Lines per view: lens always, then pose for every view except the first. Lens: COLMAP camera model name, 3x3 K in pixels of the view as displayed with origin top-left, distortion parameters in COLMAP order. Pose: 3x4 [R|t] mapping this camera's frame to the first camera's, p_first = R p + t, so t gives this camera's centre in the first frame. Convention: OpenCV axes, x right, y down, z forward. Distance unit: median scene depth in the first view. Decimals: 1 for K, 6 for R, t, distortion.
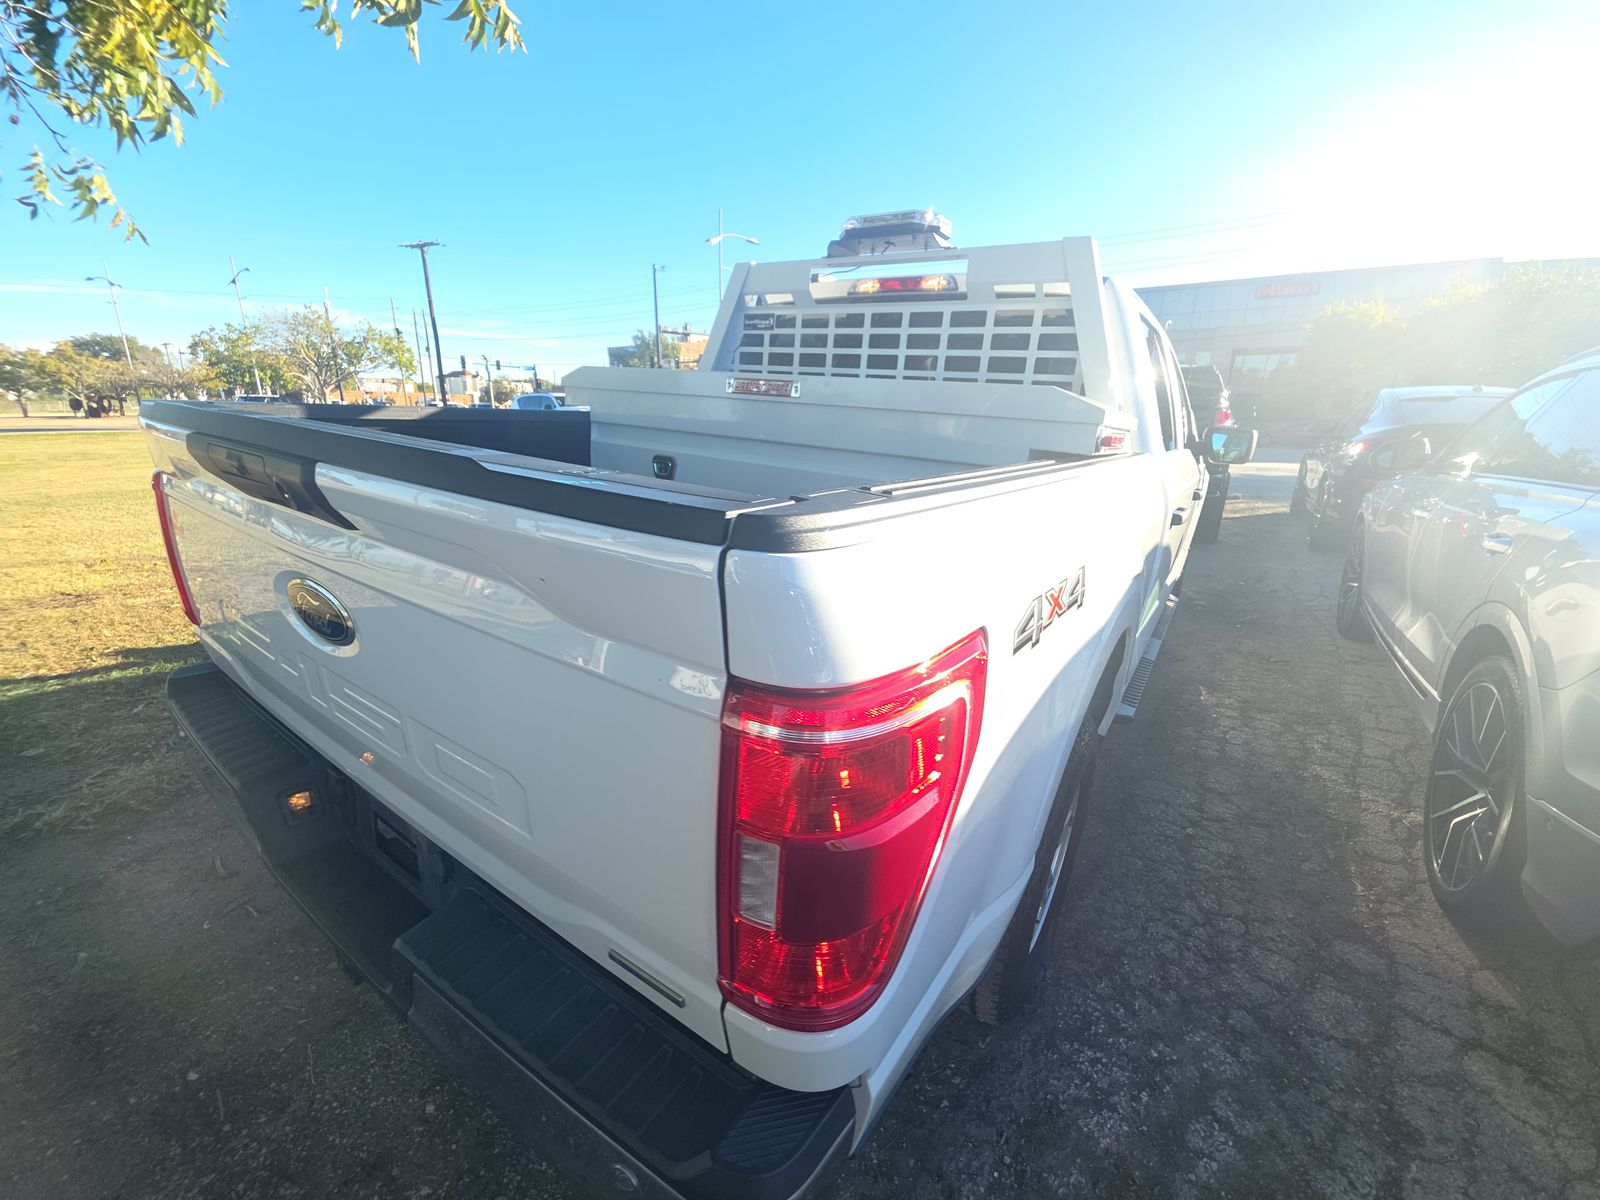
lens RADIAL K [[633.7, 0, 800.0], [0, 633.7, 600.0], [0, 0, 1]] dist [0.014463, 0.000171]
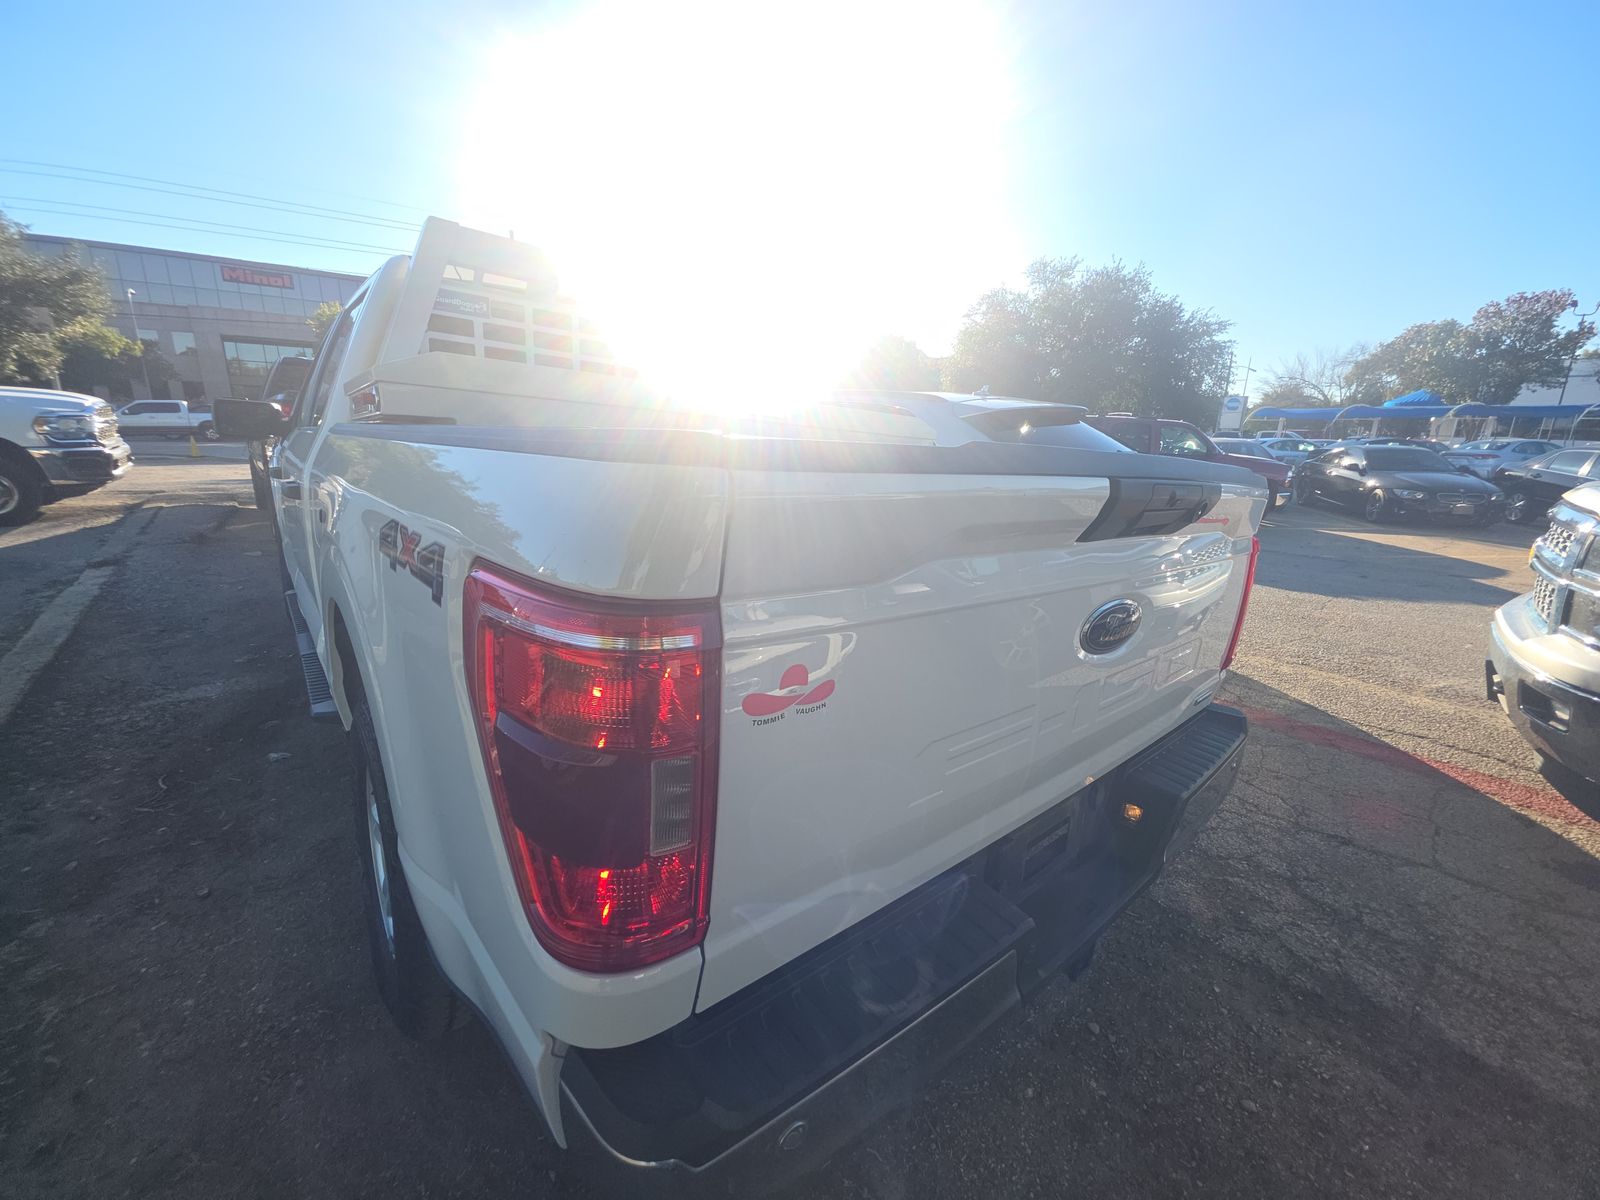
lens RADIAL K [[633.7, 0, 800.0], [0, 633.7, 600.0], [0, 0, 1]] dist [0.014463, 0.000171]
pose [[0.285663, -0.261019, 0.922099, -0.801409], [0.235430, 0.951820, 0.196497, -0.165152], [-0.928961, 0.160958, 0.333352, 0.457115]]
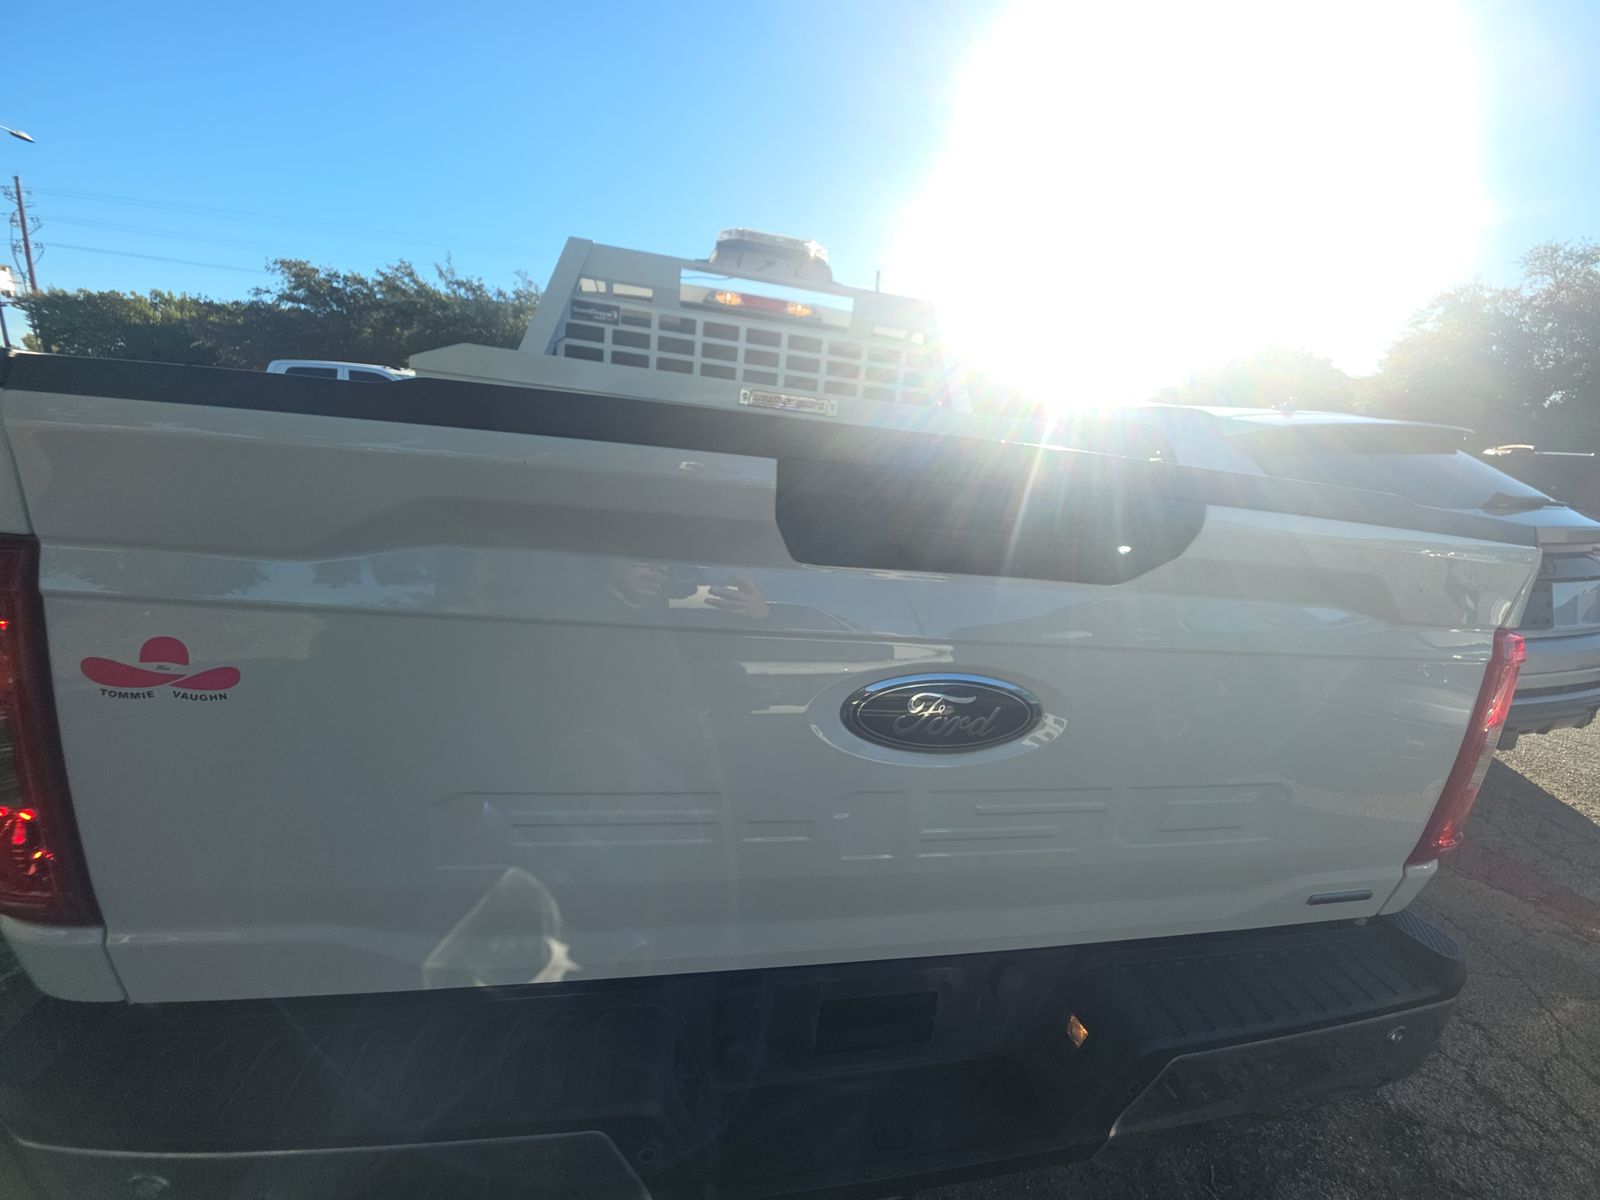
lens RADIAL K [[640.4, 0, 806.4], [0, 640.4, 599.6], [0, 0, 1]] dist [0.012306, -0.009662]
pose [[0.708306, -0.148924, 0.690017, -0.550389], [0.145546, 0.987300, 0.063682, -0.079435], [-0.690738, 0.055323, 0.720986, 0.226862]]
